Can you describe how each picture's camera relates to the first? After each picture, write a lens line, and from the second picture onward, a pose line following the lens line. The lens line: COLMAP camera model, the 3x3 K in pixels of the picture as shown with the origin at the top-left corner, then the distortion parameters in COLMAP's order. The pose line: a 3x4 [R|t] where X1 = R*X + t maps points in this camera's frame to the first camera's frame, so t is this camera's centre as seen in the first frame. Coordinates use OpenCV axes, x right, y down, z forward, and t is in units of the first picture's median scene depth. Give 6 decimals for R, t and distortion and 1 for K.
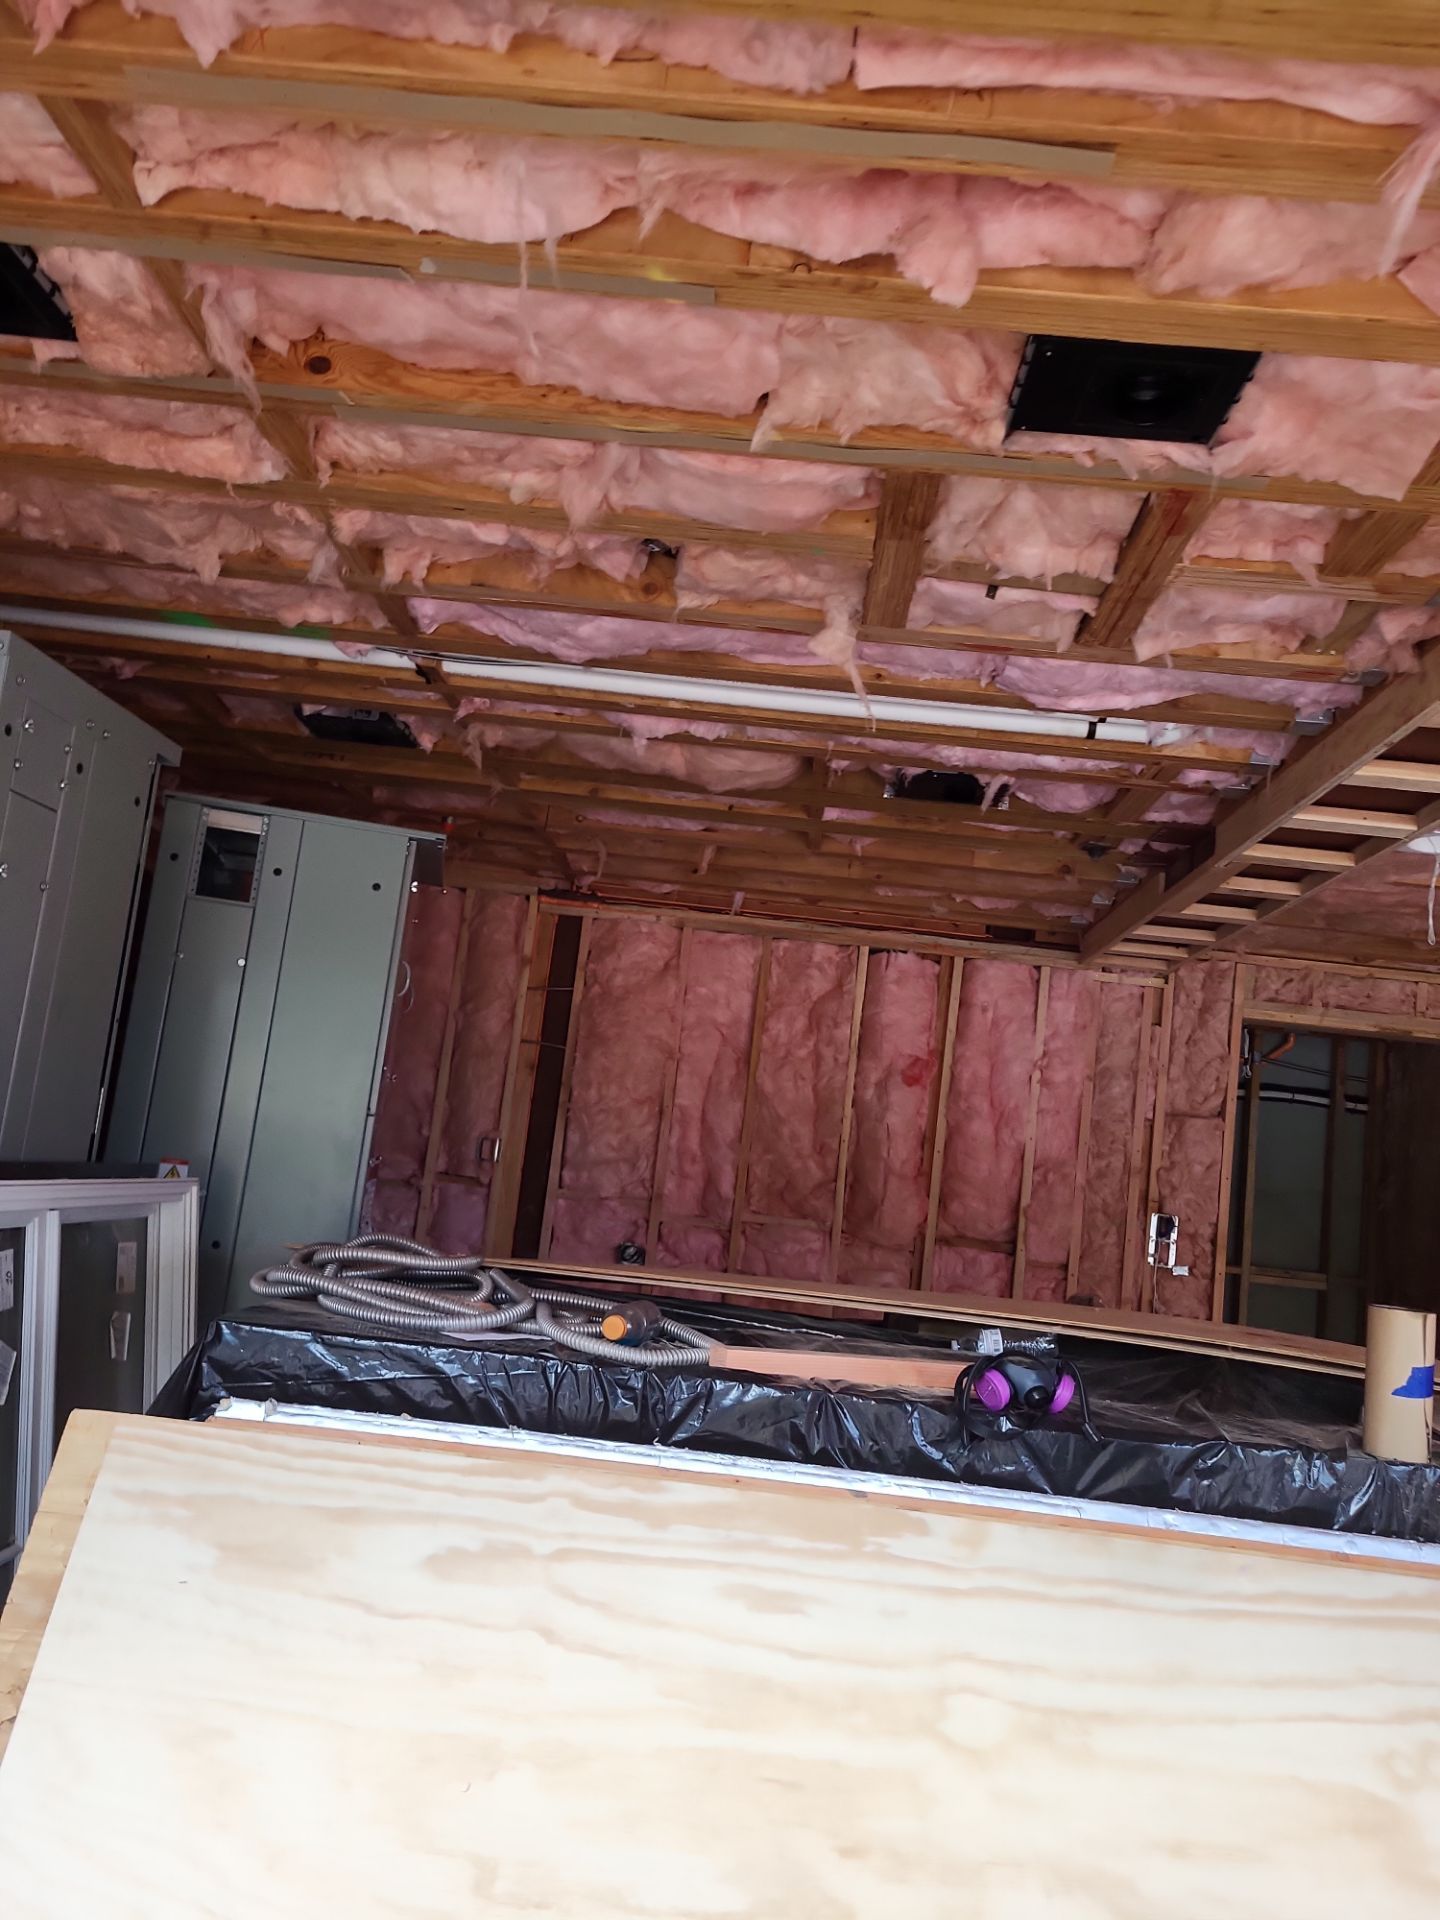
lens RADIAL K [[1464.7, 0, 722.0], [0, 1464.7, 962.3], [0, 0, 1]] dist [0.031010, -0.001534]
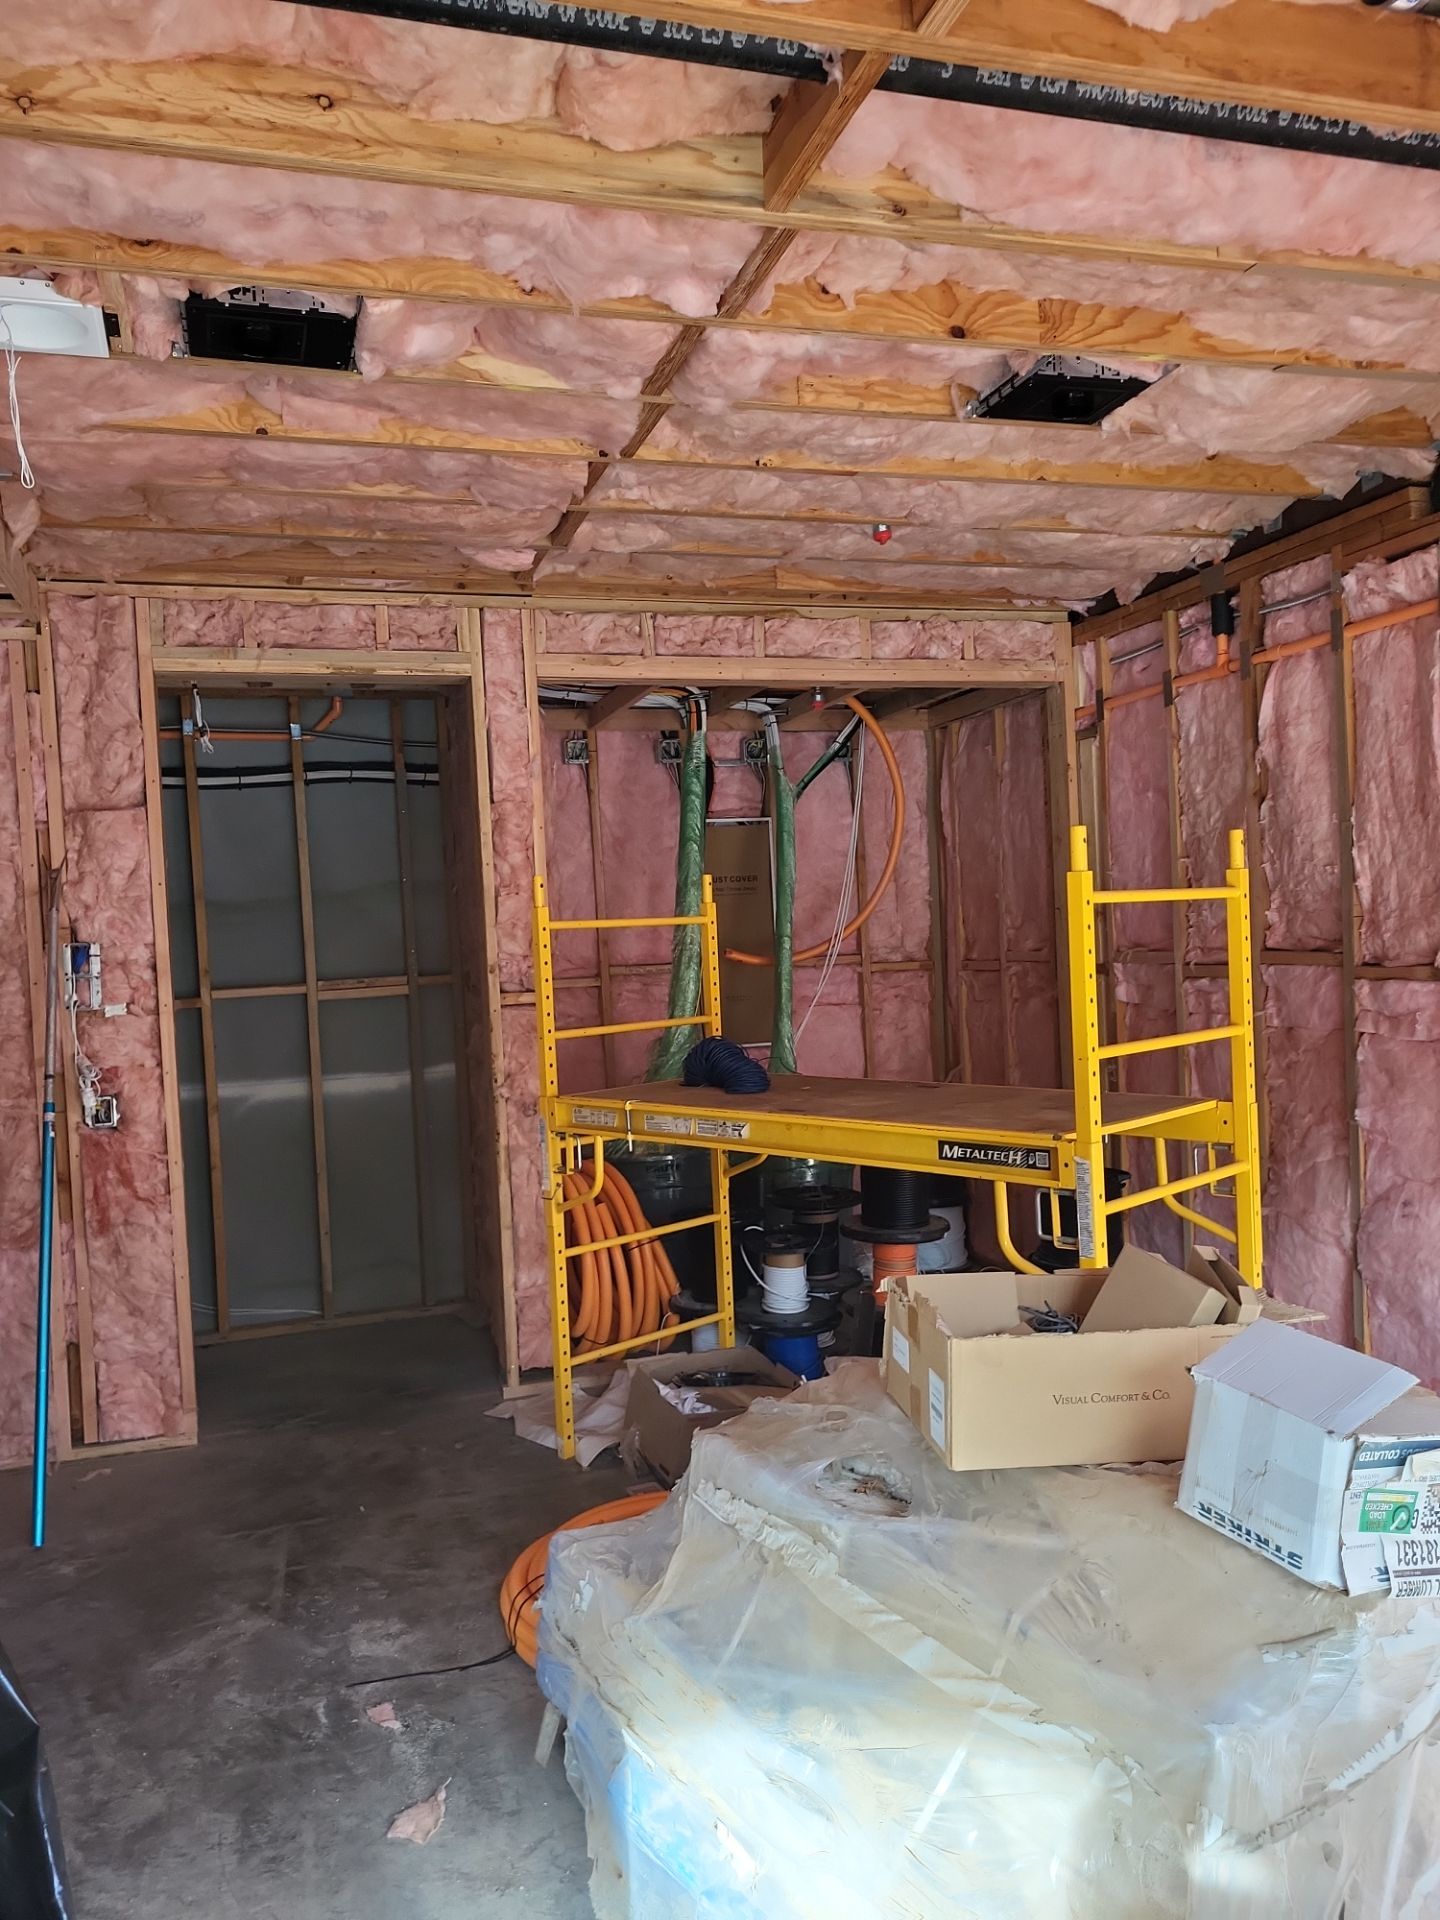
lens RADIAL K [[1464.7, 0, 722.5], [0, 1464.7, 960.3], [0, 0, 1]] dist [0.031010, -0.001534]
pose [[0.928207, -0.158835, 0.336457, 0.348146], [0.095934, 0.975892, 0.196041, 0.062516], [-0.359483, -0.149689, 0.921067, 0.177021]]
